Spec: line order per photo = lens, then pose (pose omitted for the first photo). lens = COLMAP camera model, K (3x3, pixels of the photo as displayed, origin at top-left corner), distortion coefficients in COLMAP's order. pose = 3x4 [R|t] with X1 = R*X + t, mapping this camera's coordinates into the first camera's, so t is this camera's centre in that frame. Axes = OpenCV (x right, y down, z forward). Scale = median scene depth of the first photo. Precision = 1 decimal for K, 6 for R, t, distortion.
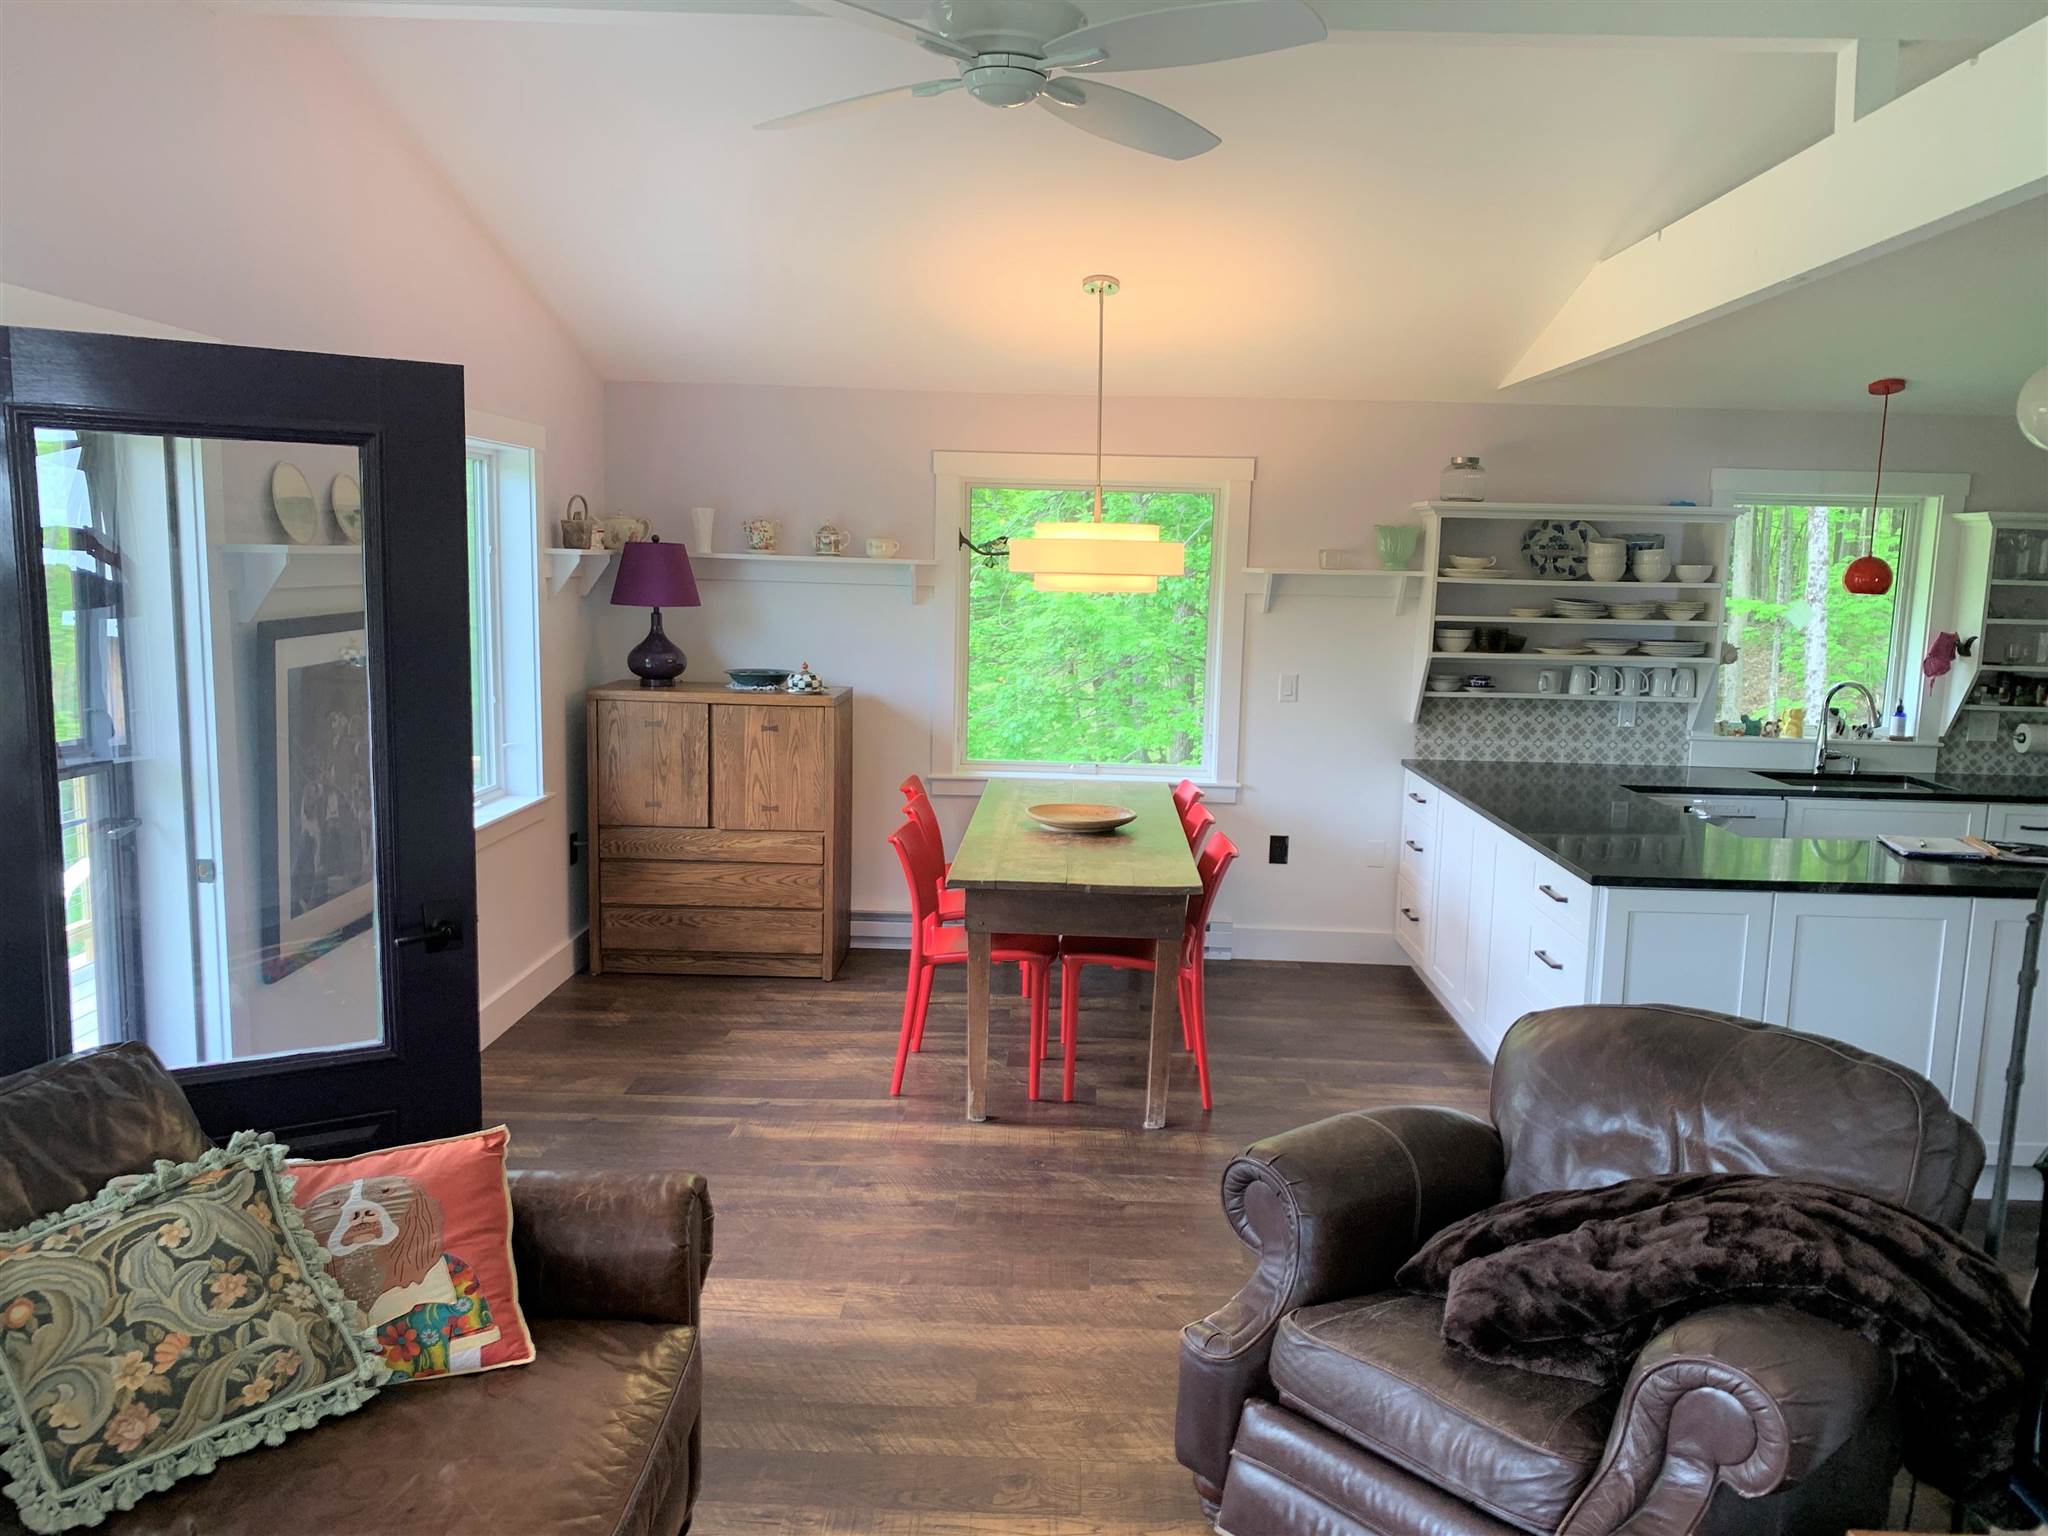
lens RADIAL K [[1612.2, 0, 1026.9], [0, 1612.2, 715.7], [0, 0, 1]] dist [0.159870, -0.439192]
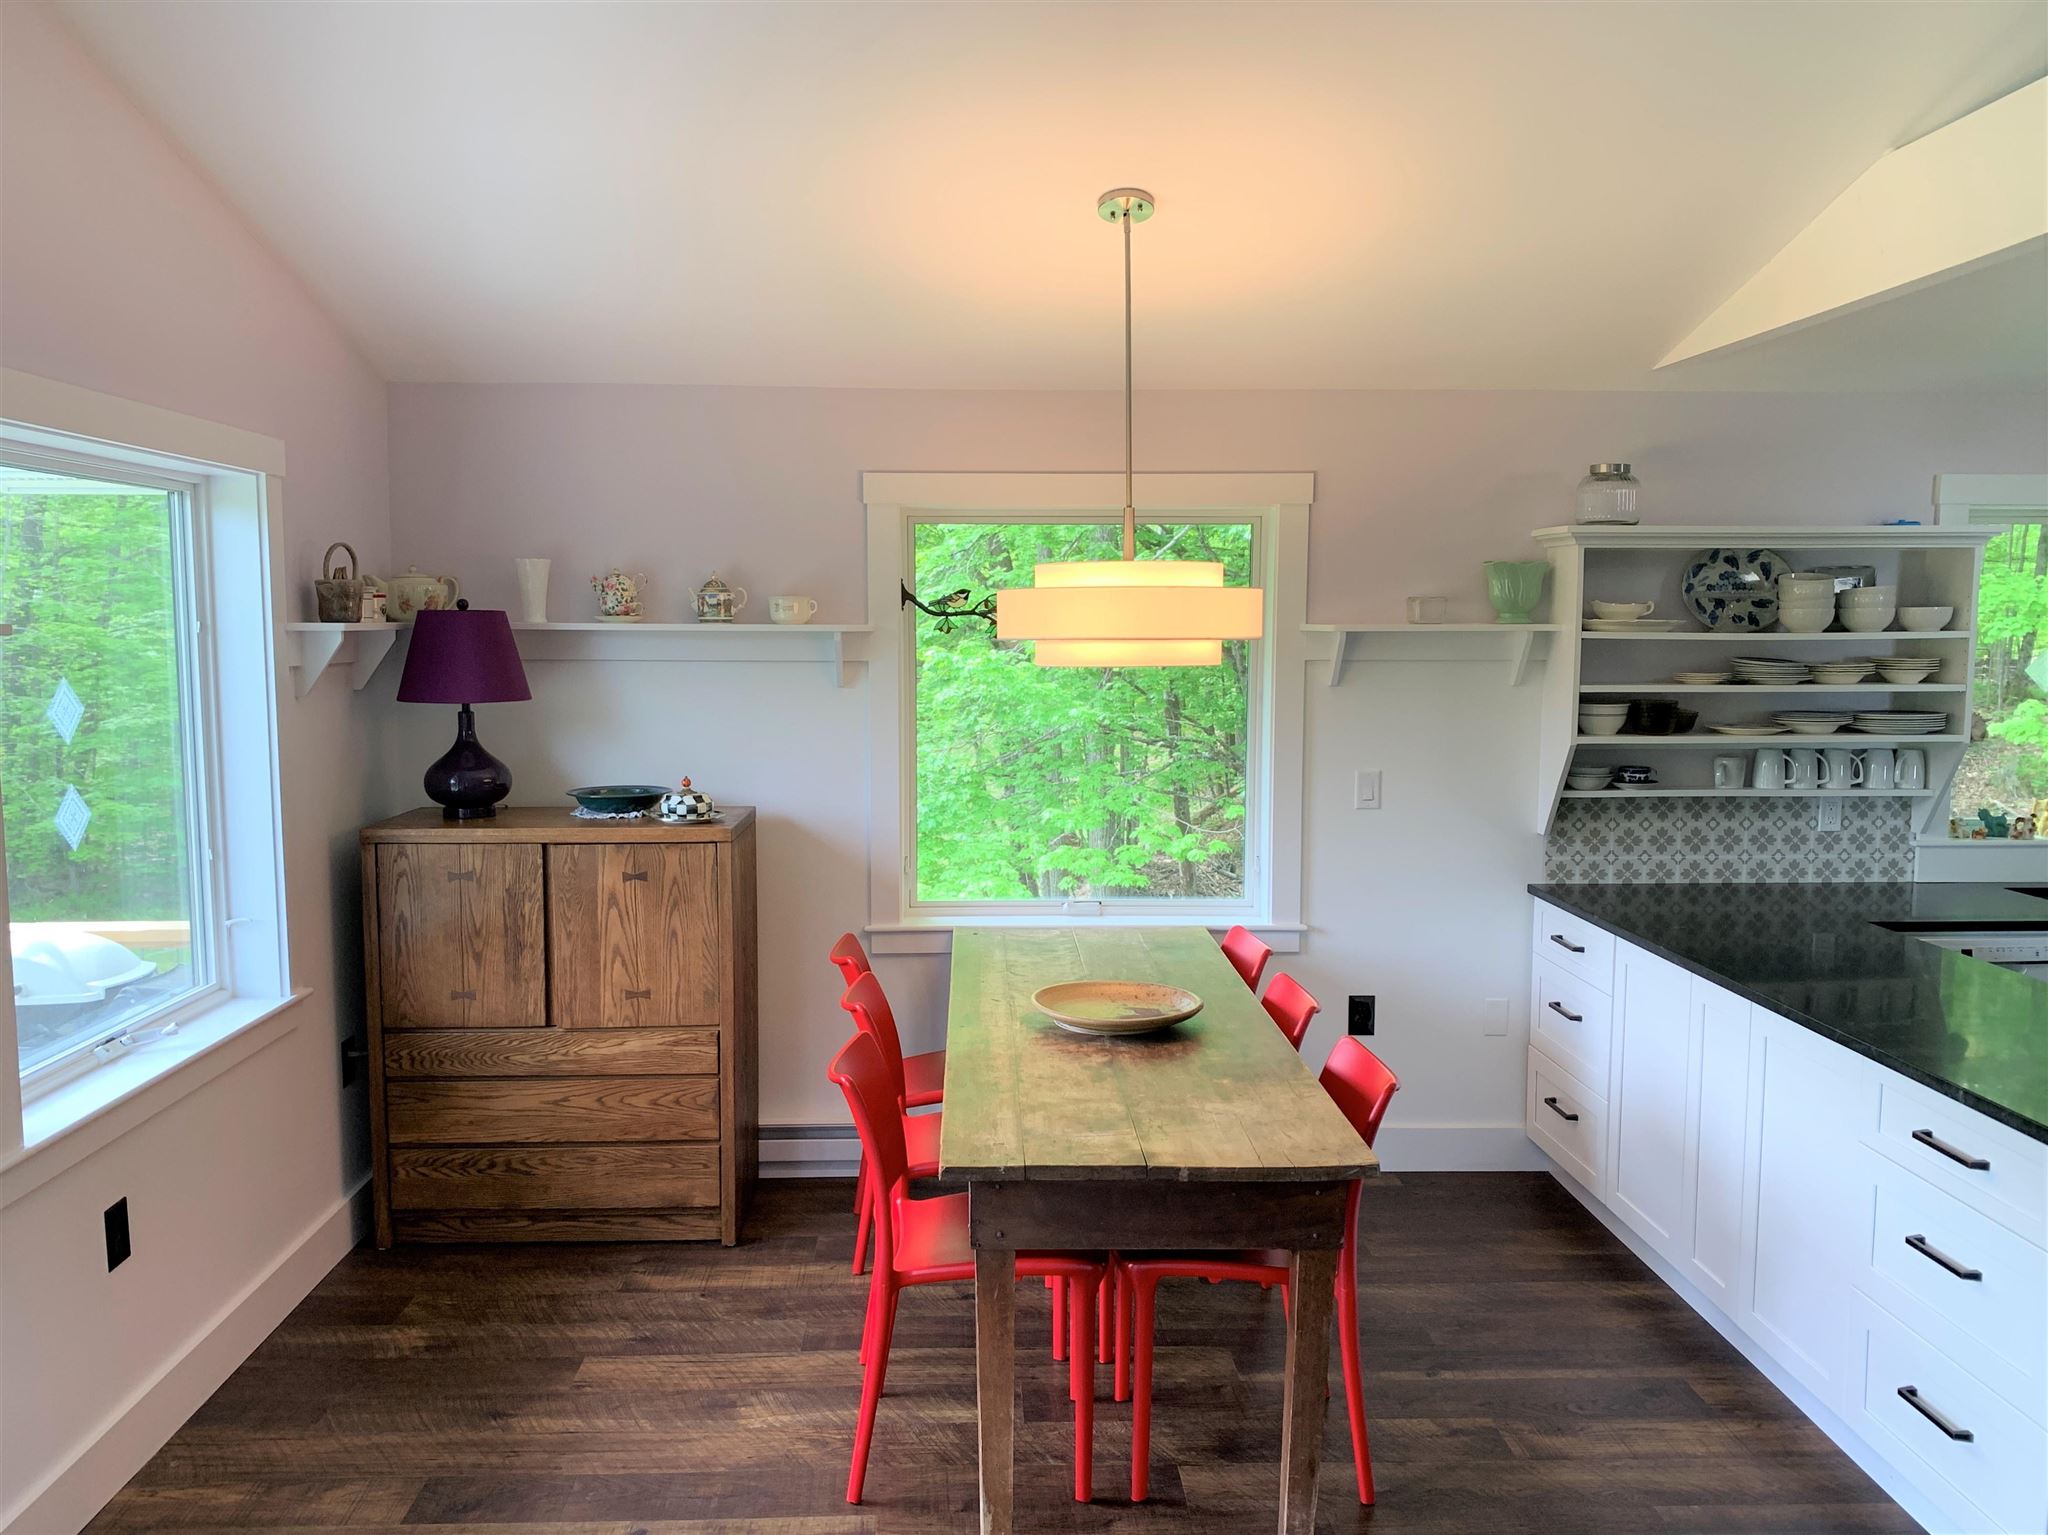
lens RADIAL K [[1612.2, 0, 1026.9], [0, 1612.2, 715.2], [0, 0, 1]] dist [0.159870, -0.439192]
pose [[0.996959, -0.028874, 0.072377, -0.041669], [0.031668, 0.998785, -0.037753, -0.028702], [-0.071199, 0.039931, 0.996663, 0.299681]]
